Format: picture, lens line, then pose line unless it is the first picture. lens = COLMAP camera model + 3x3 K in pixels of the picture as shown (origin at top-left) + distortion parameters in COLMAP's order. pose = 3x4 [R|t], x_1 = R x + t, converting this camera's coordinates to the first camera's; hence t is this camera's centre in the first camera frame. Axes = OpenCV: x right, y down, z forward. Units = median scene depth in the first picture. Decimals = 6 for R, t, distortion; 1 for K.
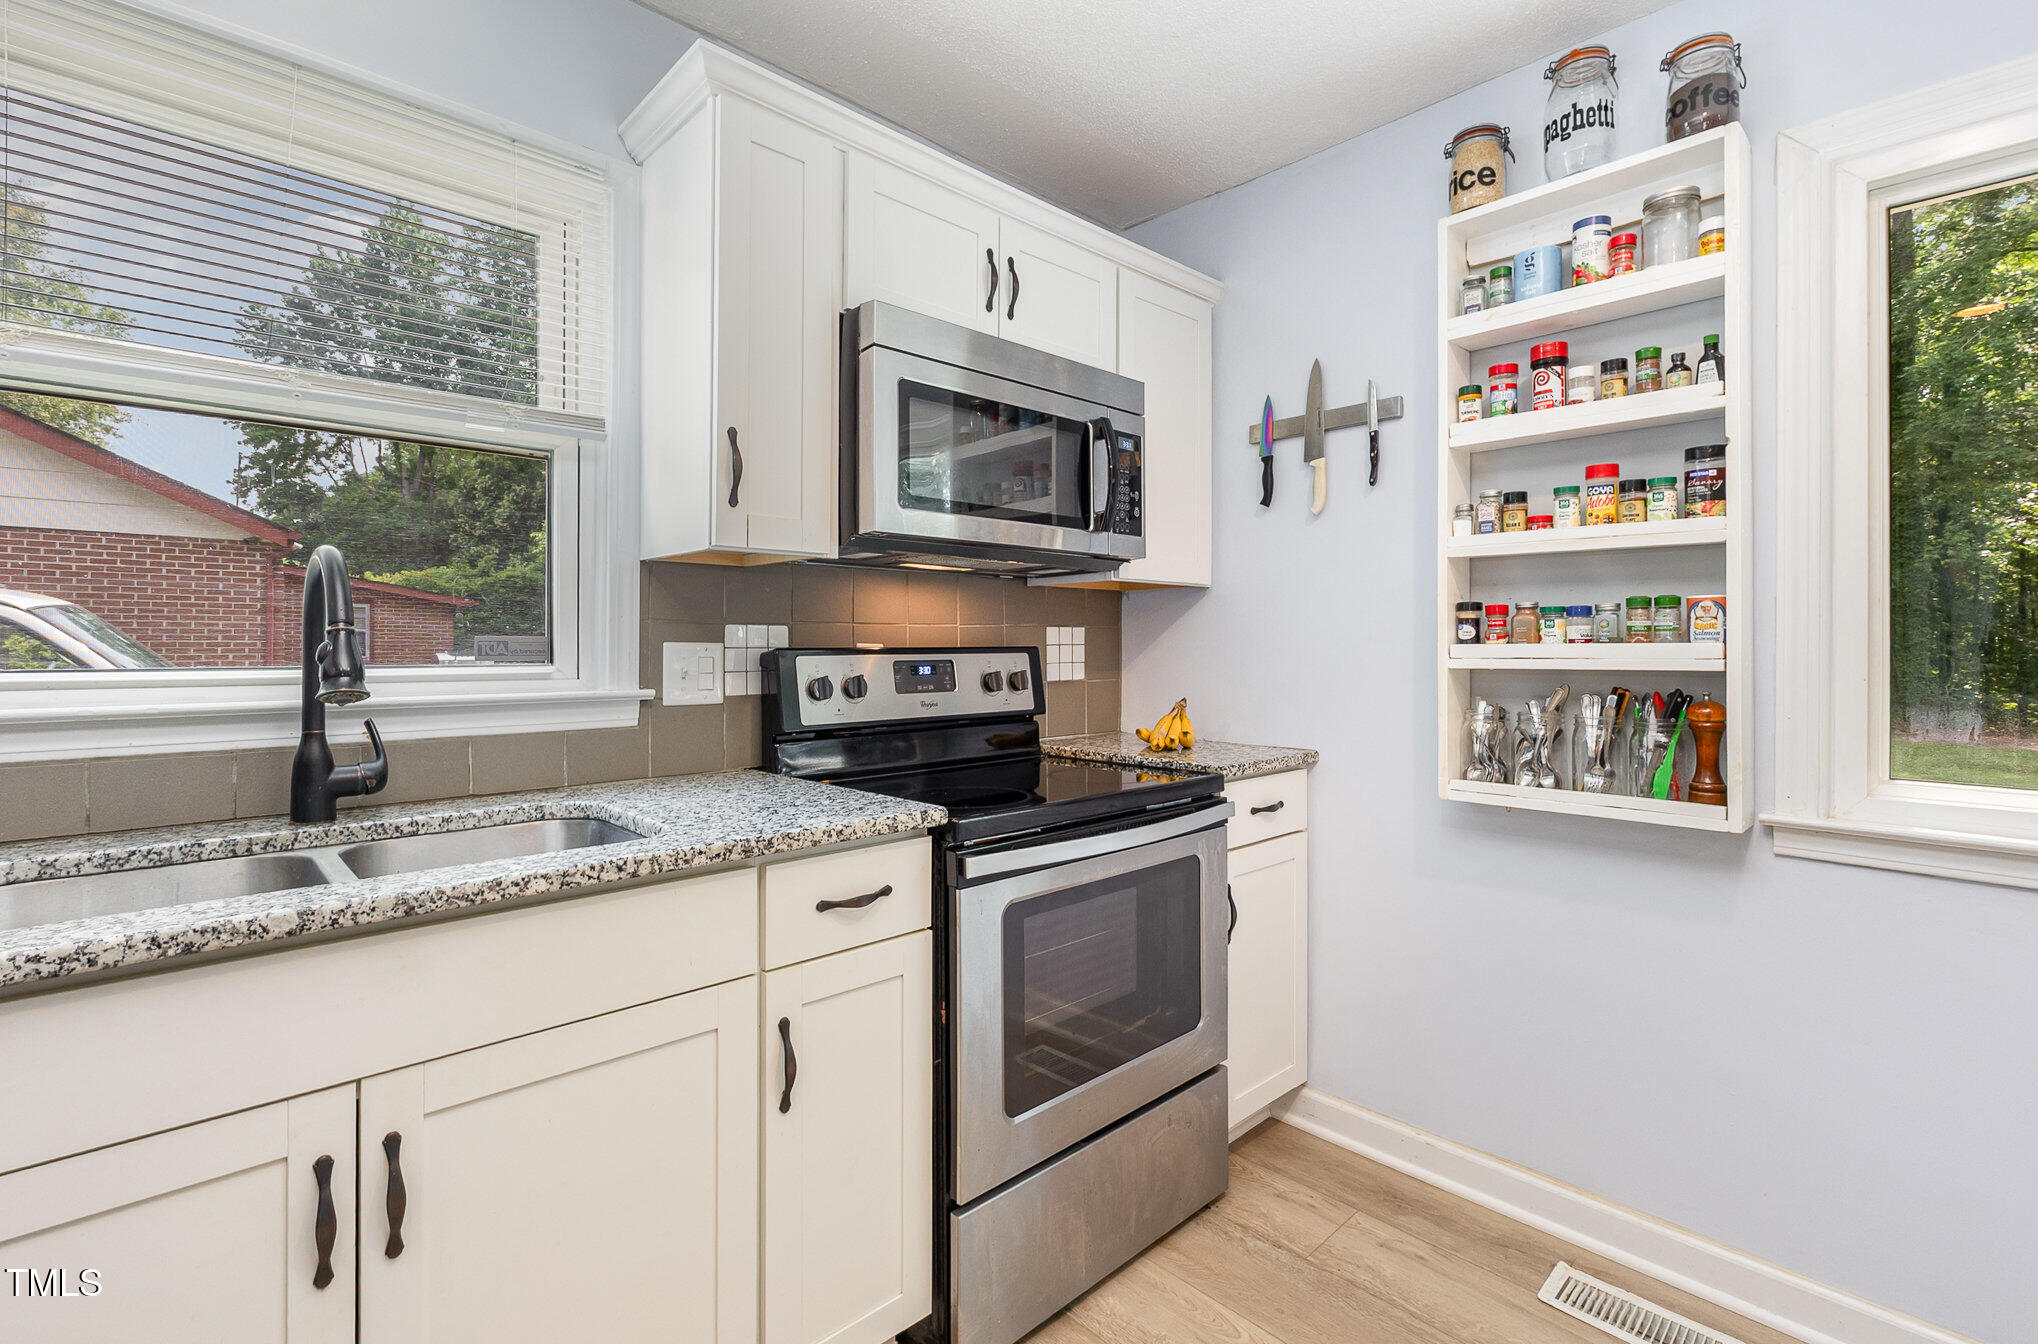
lens RADIAL K [[915.8, 0, 1019.1], [0, 915.8, 639.8], [0, 0, 1]] dist [-0.002173, -0.000259]
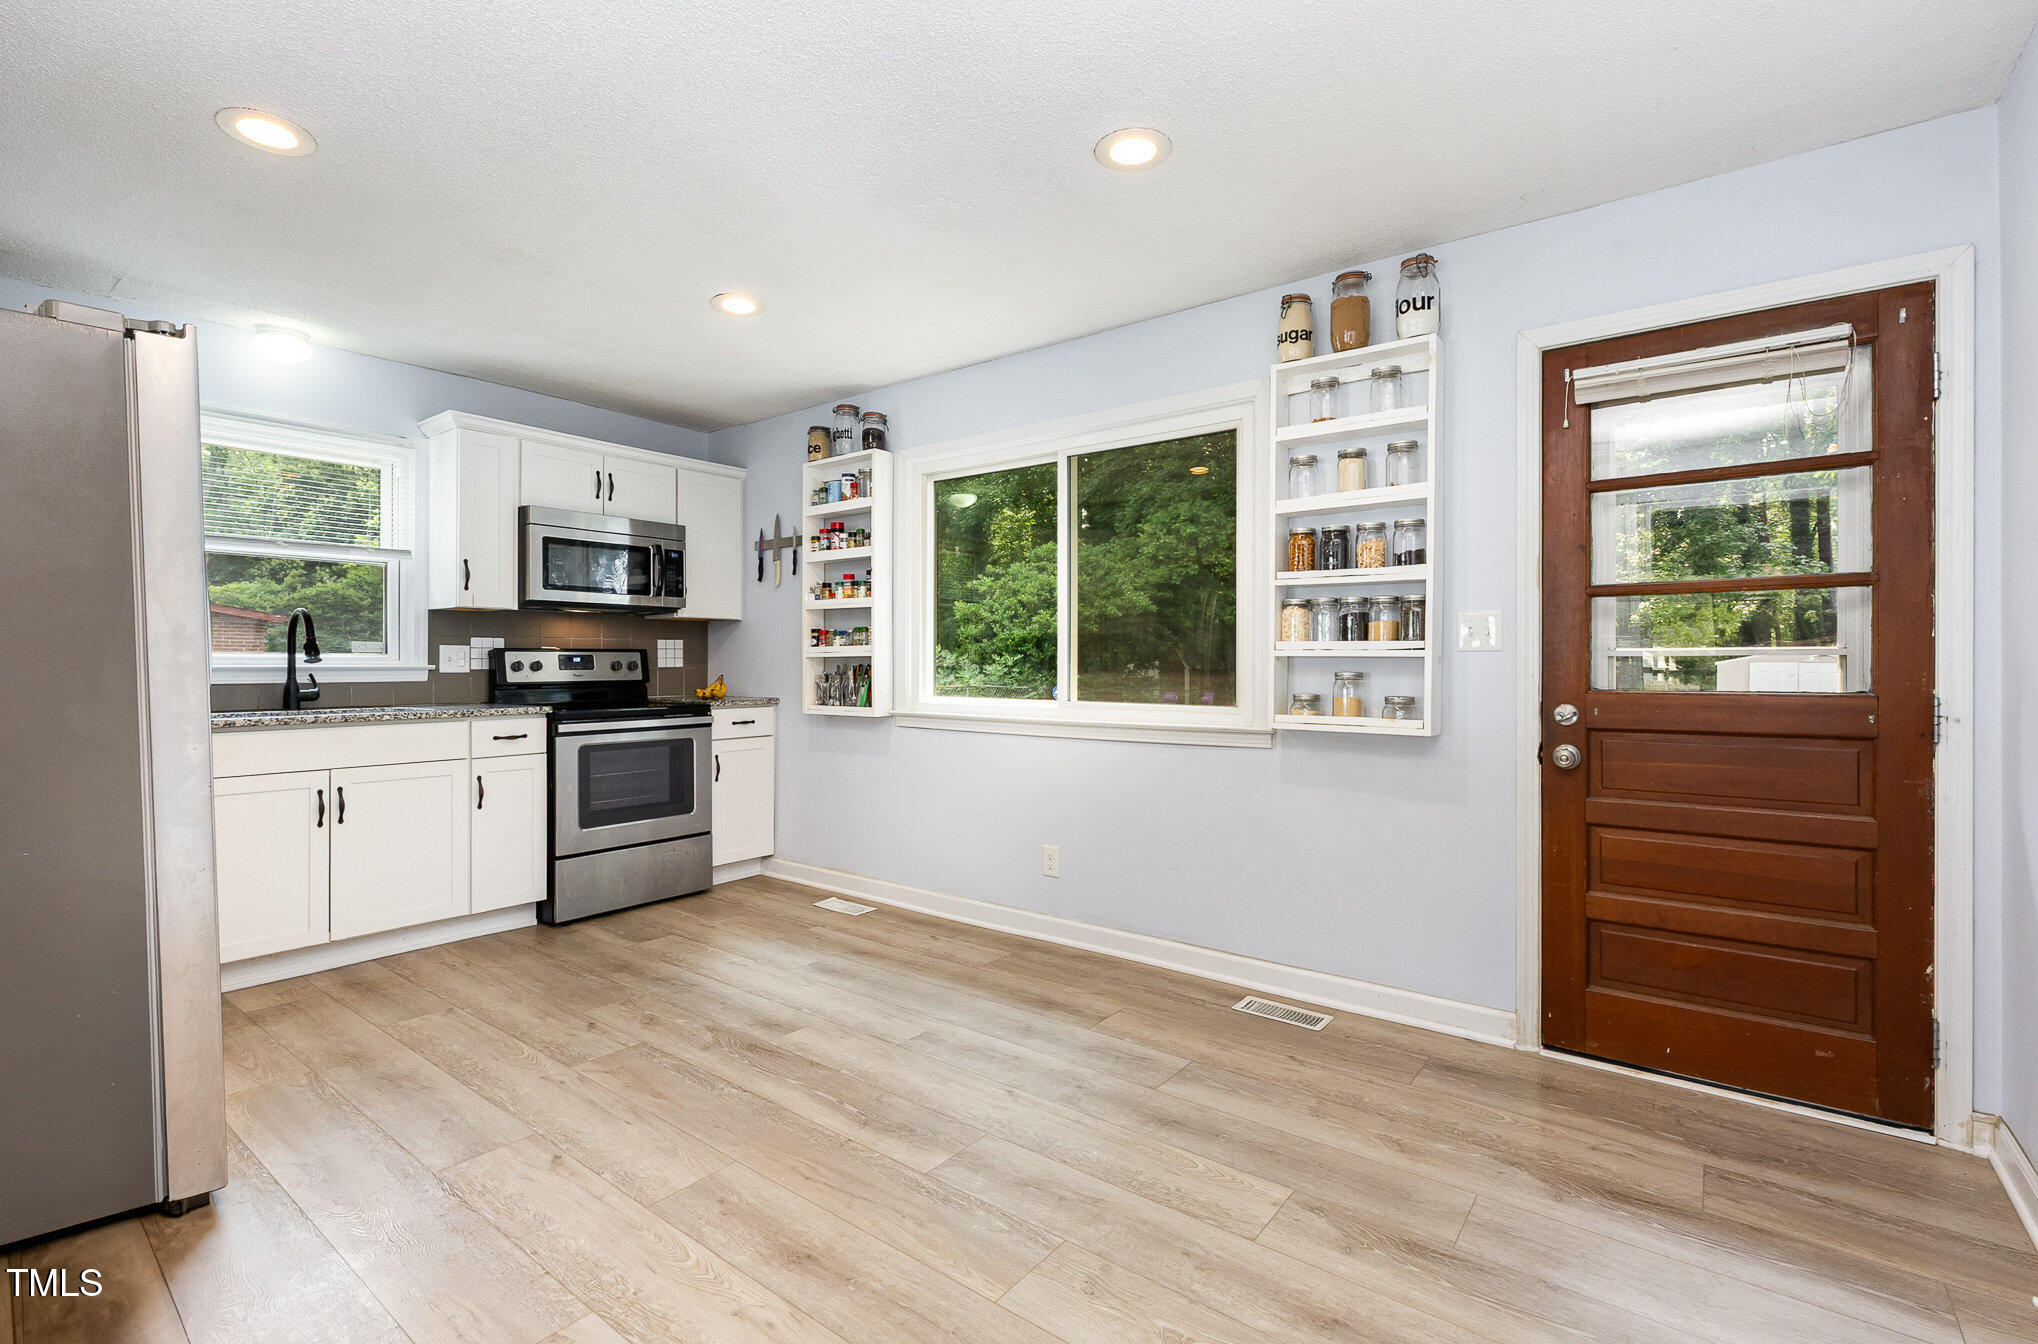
lens RADIAL K [[911.6, 0, 1020.7], [0, 911.6, 659.9], [0, 0, 1]] dist [-0.002756, -0.000529]
pose [[0.988271, -0.001108, 0.152707, 0.667174], [0.000821, 0.999998, 0.001938, 0.034936], [-0.152709, -0.001790, 0.988270, -1.404374]]
